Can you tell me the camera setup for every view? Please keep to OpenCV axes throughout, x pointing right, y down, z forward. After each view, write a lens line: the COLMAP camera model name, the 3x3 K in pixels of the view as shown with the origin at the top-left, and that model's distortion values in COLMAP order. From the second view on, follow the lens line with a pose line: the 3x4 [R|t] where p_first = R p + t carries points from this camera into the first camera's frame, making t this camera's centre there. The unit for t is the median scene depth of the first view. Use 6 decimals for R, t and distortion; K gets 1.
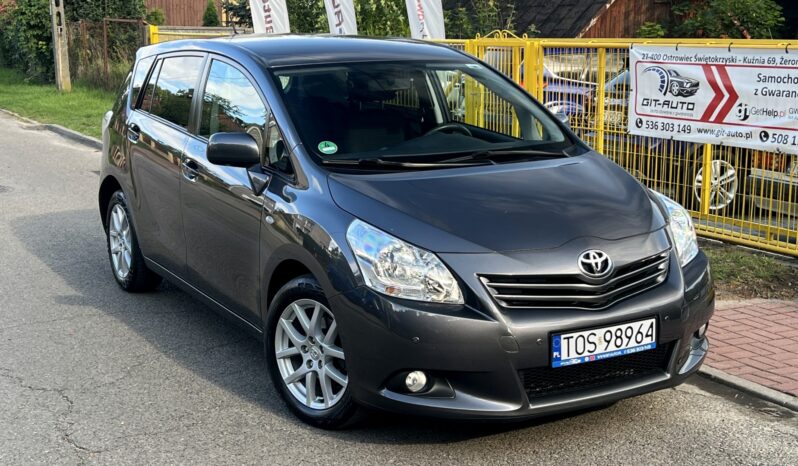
lens RADIAL K [[1070.4, 0, 370.4], [0, 1070.4, 247.2], [0, 0, 1]] dist [0.095504, 0.000000]
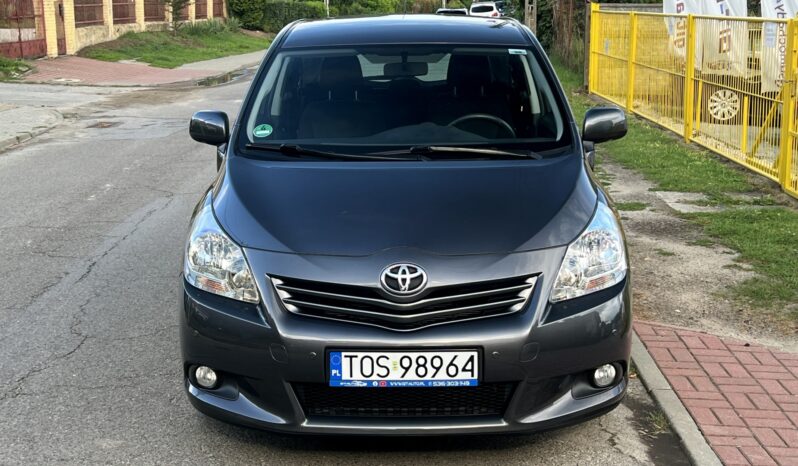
lens RADIAL K [[1070.4, 0, 386.1], [0, 1070.4, 234.5], [0, 0, 1]] dist [0.095504, 0.000000]
pose [[0.869476, 0.103466, -0.483018, 0.618483], [-0.098867, 0.994483, 0.035057, -0.050777], [0.483981, 0.017273, 0.874908, 0.219593]]
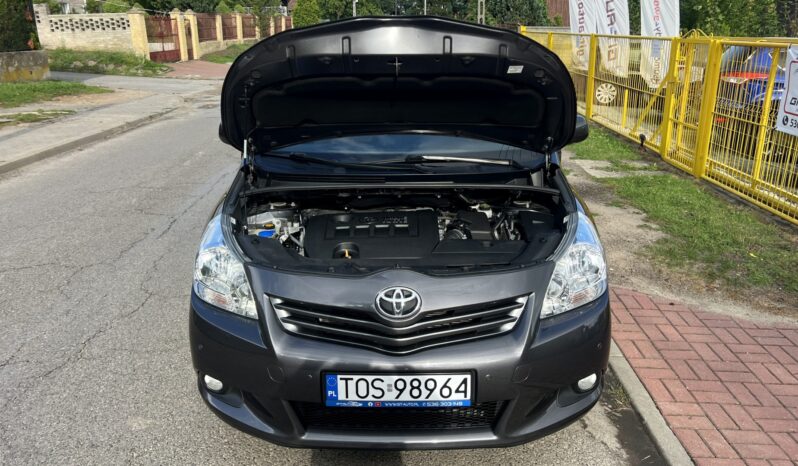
lens RADIAL K [[615.9, 0, 394.3], [0, 615.9, 230.8], [0, 0, 1]] dist [0.061388, -0.069189]
pose [[0.872150, 0.152185, -0.464966, 0.435813], [-0.097046, 0.985318, 0.140465, -0.116174], [0.479516, -0.077383, 0.874115, 0.552813]]
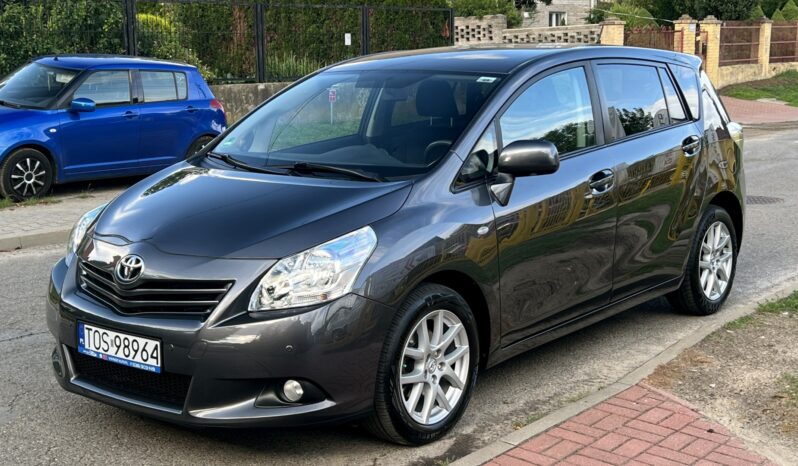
lens RADIAL K [[1070.4, 0, 402.7], [0, 1070.4, 236.6], [0, 0, 1]] dist [0.095504, 0.000000]
pose [[0.395677, 0.158980, -0.904525, 1.213934], [-0.180275, 0.979187, 0.093243, -0.153704], [0.900522, 0.126169, 0.416102, 0.805633]]
